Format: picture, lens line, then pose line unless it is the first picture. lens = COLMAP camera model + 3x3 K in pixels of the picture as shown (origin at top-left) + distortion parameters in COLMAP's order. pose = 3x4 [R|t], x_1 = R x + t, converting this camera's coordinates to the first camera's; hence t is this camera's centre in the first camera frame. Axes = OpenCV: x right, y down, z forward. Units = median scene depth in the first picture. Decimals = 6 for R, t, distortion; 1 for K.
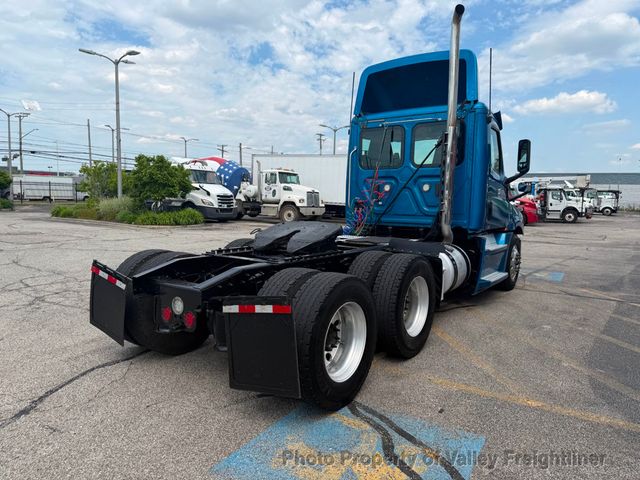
lens RADIAL K [[462.7, 0, 320.0], [0, 462.7, 240.0], [0, 0, 1]] dist [-0.007419, -0.004455]
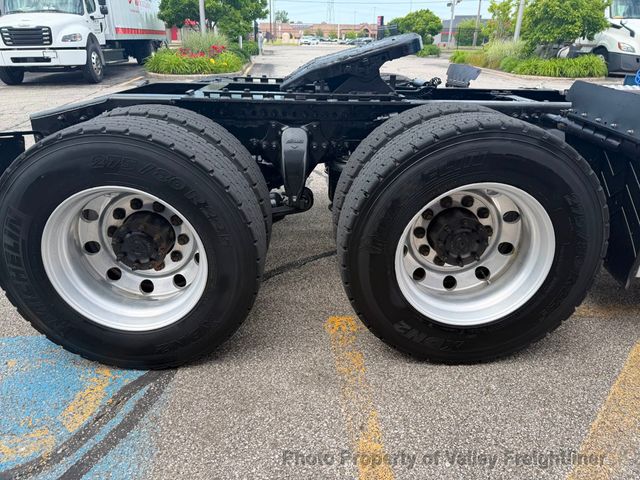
lens RADIAL K [[462.7, 0, 320.0], [0, 462.7, 240.0], [0, 0, 1]] dist [-0.007419, -0.004455]
pose [[0.587455, 0.304199, -0.749906, 0.116598], [-0.073292, 0.942851, 0.325053, 0.004601], [0.805931, -0.135992, 0.576178, 0.188785]]
